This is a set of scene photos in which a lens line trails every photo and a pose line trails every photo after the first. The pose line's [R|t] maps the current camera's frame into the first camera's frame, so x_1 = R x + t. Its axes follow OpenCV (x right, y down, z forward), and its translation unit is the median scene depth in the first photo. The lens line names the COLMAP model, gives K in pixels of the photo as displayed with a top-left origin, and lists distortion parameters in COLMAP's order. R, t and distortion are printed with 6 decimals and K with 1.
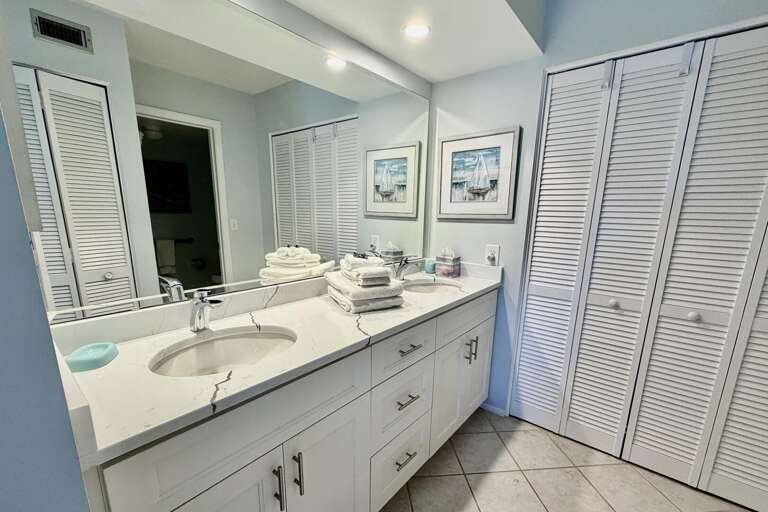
lens RADIAL K [[325.8, 0, 387.0], [0, 325.8, 282.5], [0, 0, 1]] dist [0.002650, 0.000047]
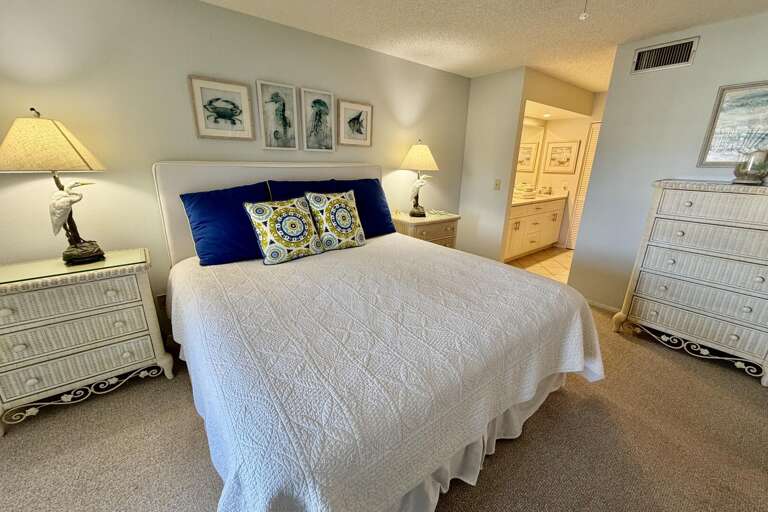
lens RADIAL K [[293.5, 0, 384.4], [0, 293.5, 252.8], [0, 0, 1]] dist [-0.019807, -0.000077]
pose [[0.976151, 0.069159, -0.205783, -0.591758], [-0.054323, 0.995558, 0.076895, 0.352886], [0.210187, -0.063883, 0.975572, -1.668335]]
